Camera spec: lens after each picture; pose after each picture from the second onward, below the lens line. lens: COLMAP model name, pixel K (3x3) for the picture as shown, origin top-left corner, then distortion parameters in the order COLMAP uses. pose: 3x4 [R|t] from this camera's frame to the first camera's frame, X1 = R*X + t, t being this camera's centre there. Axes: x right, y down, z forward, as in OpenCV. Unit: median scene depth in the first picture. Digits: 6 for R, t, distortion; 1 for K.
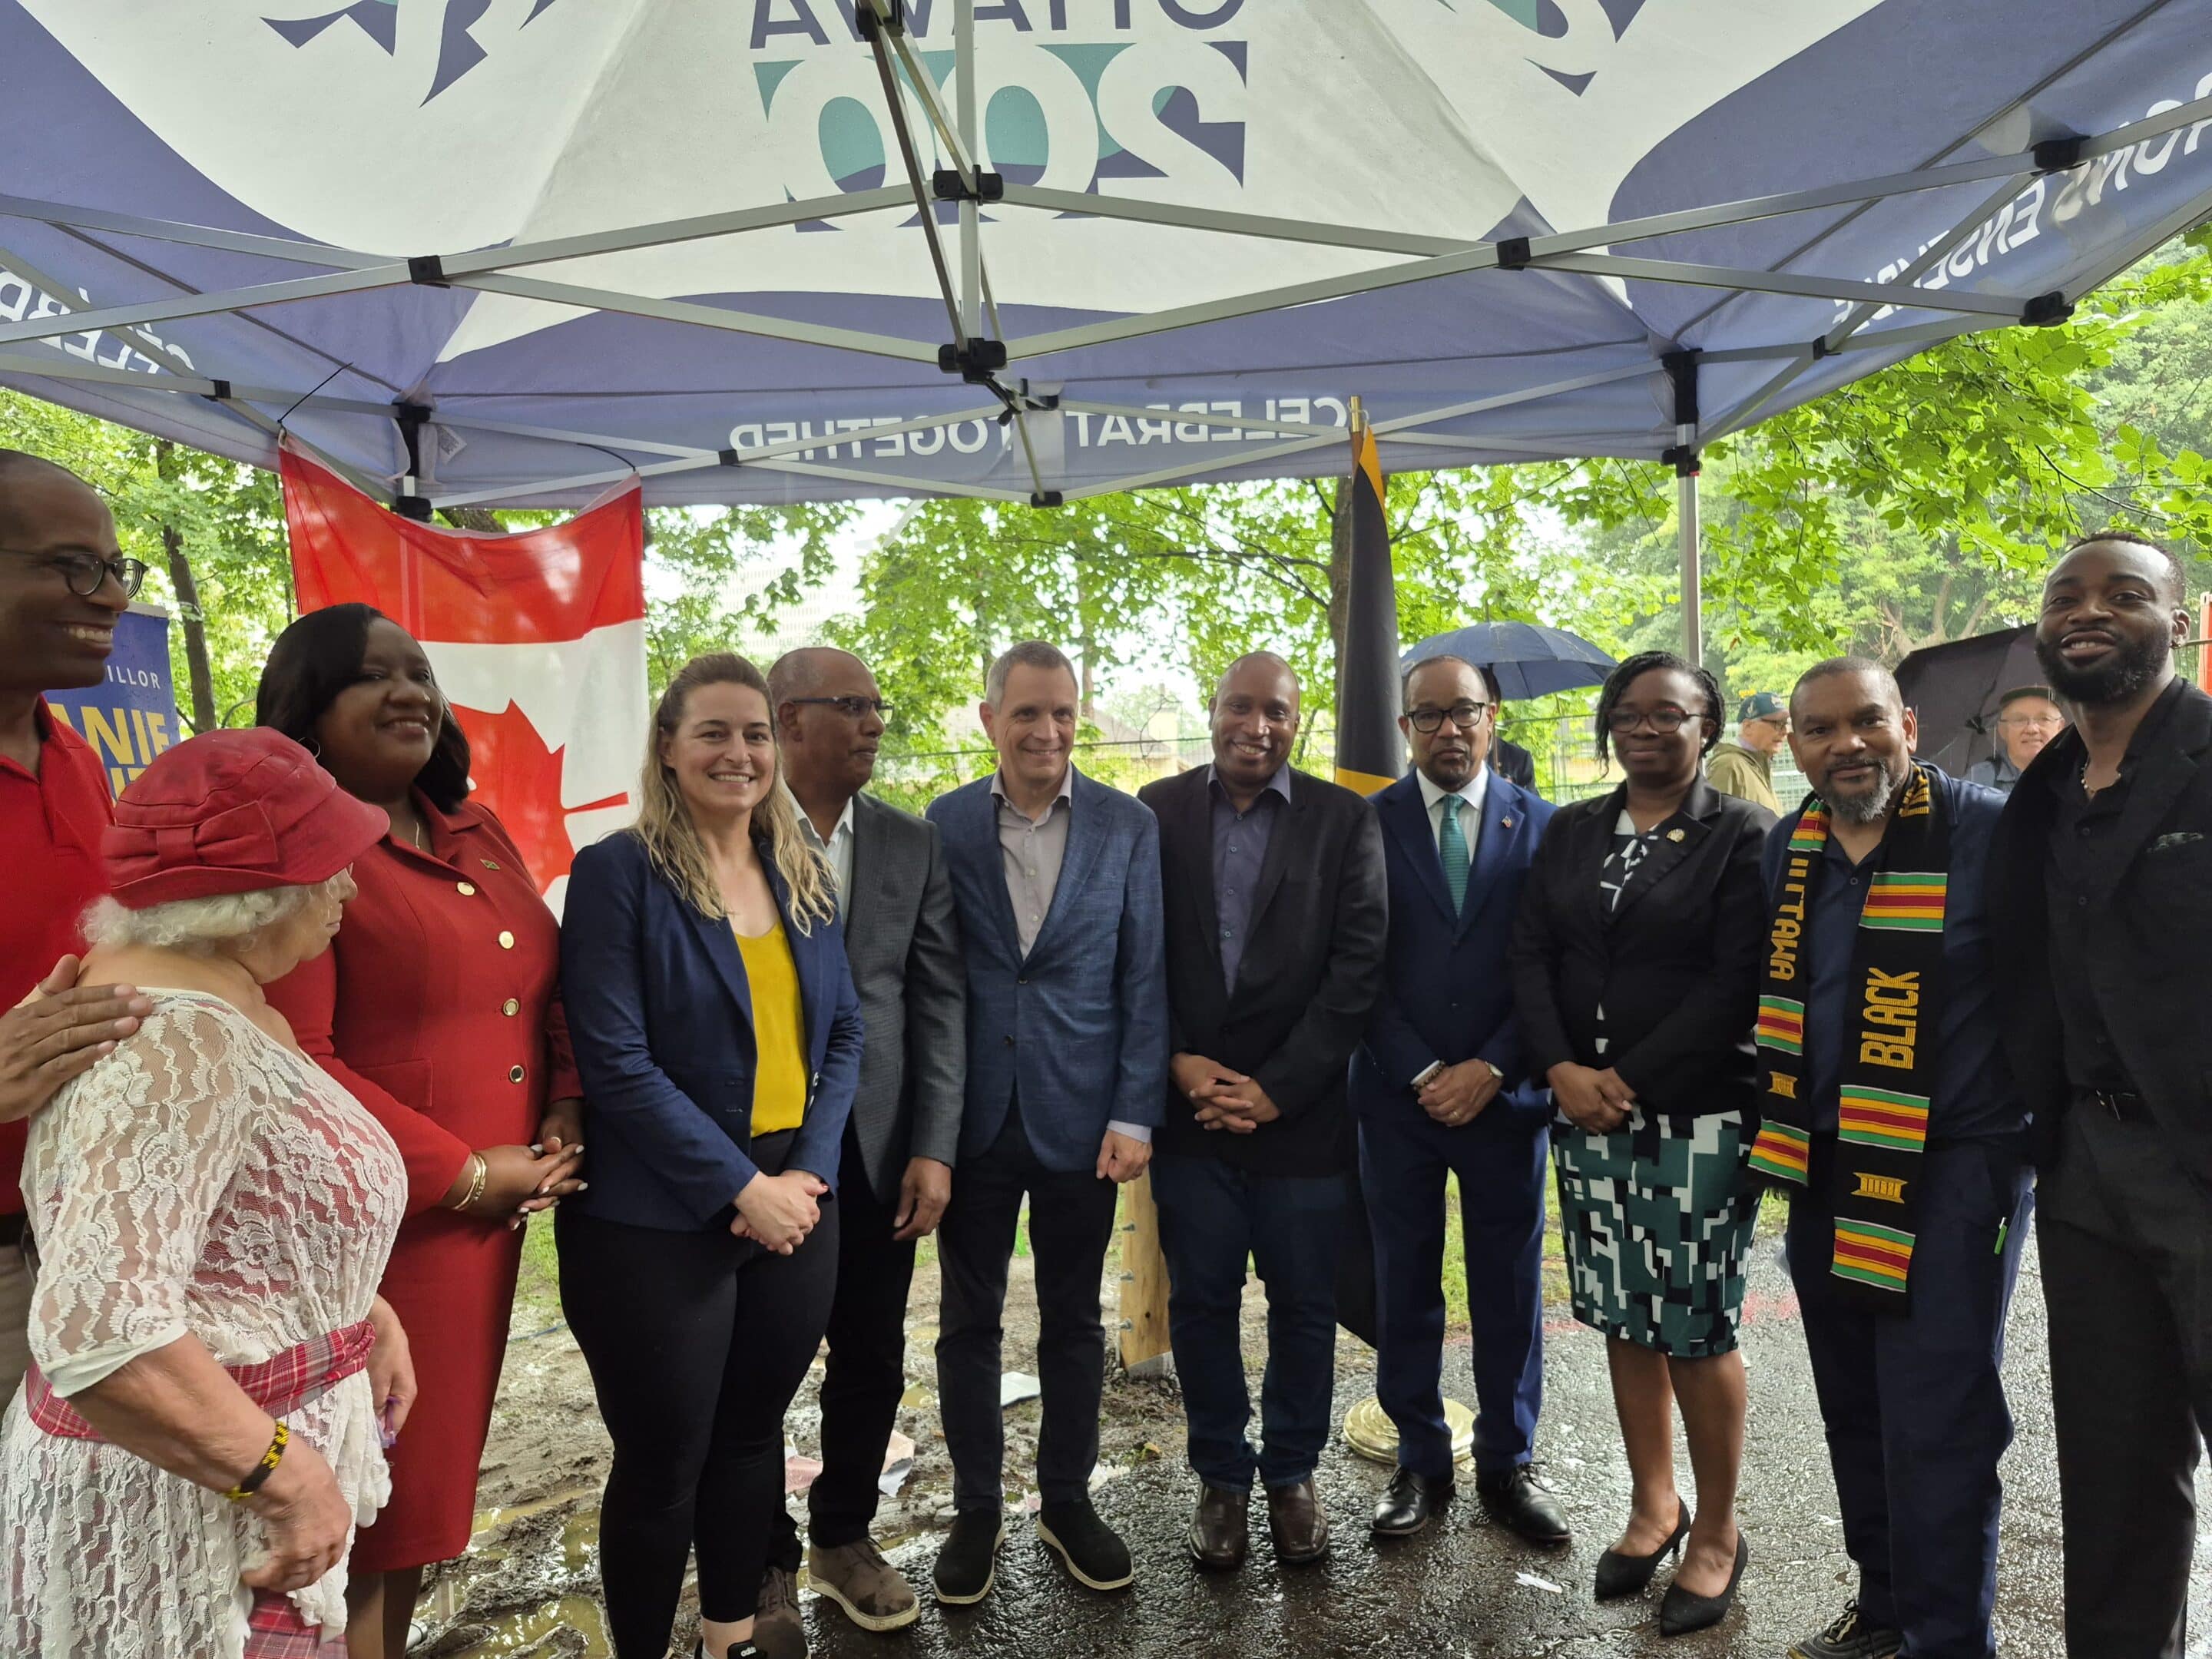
lens RADIAL K [[1402.9, 0, 1106.0], [0, 1402.9, 829.5], [0, 0, 1]] dist [0.134617, -0.132995]
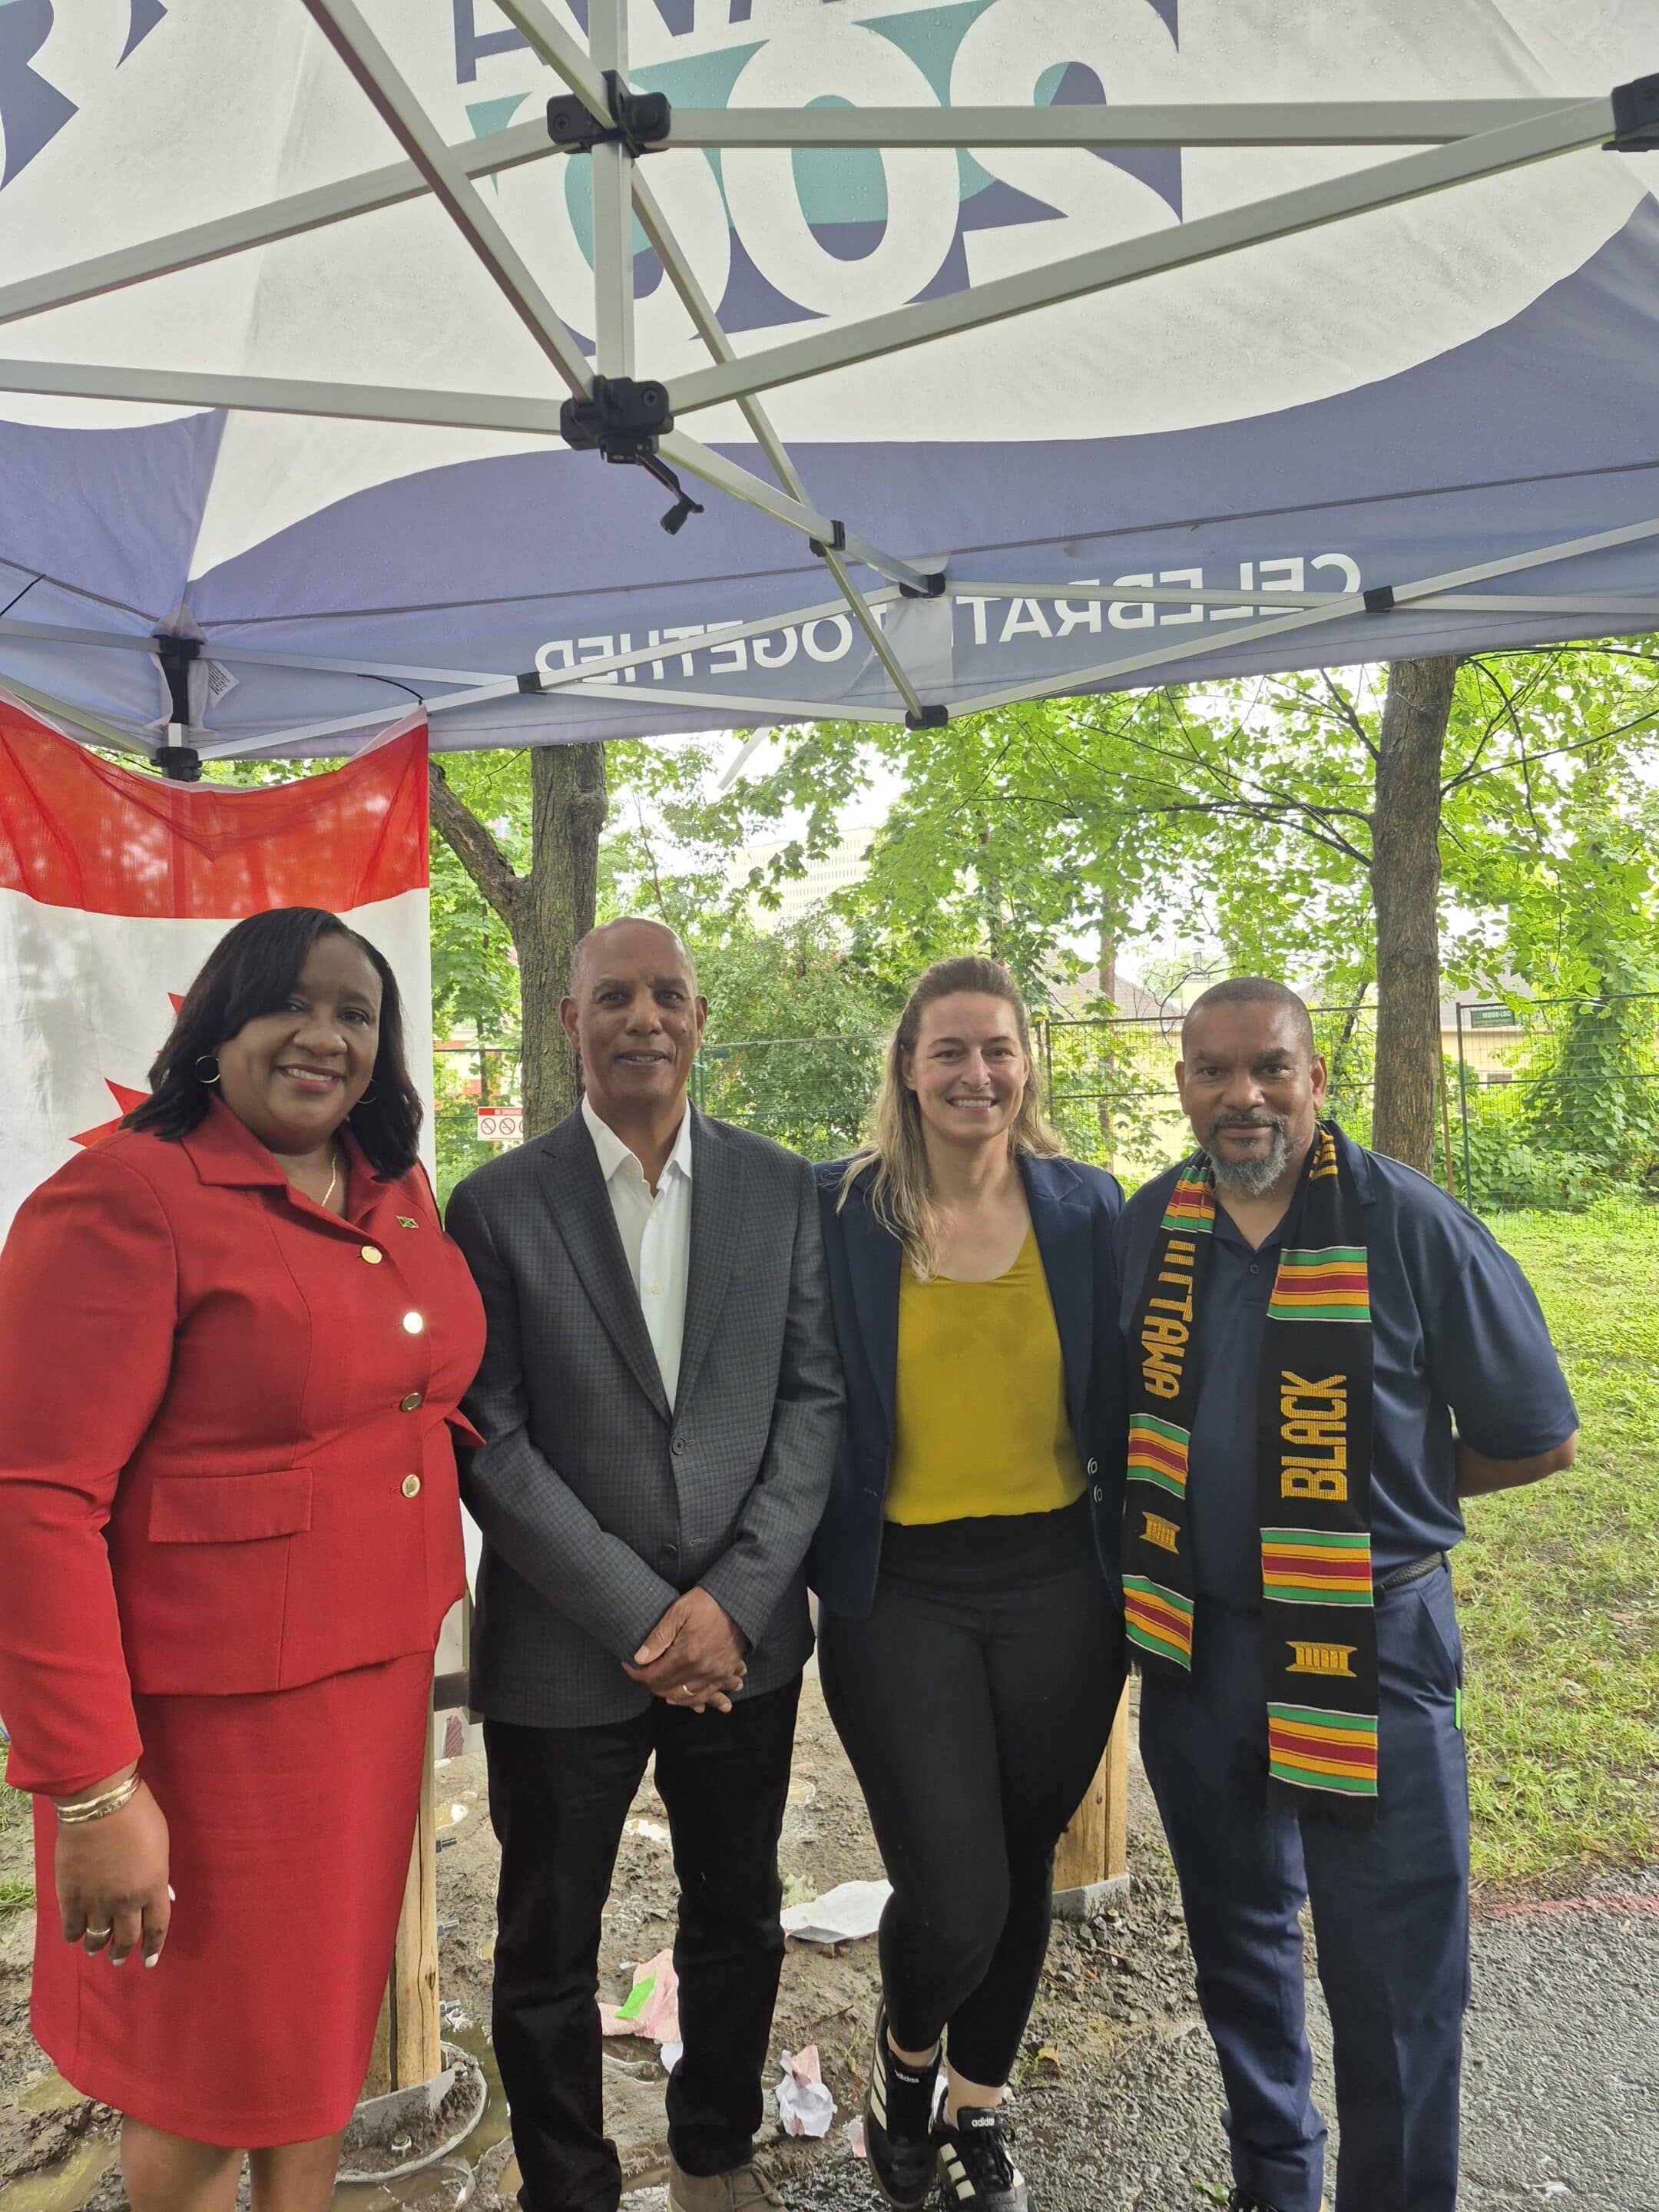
lens RADIAL K [[1402.9, 0, 824.7], [0, 1402.9, 1075.4], [0, 0, 1]] dist [0.134617, -0.132995]
pose [[0.976276, 0.012205, -0.216183, 0.067831], [-0.016009, 0.999746, -0.015855, -0.031978], [0.215935, 0.018940, 0.976224, 0.260614]]
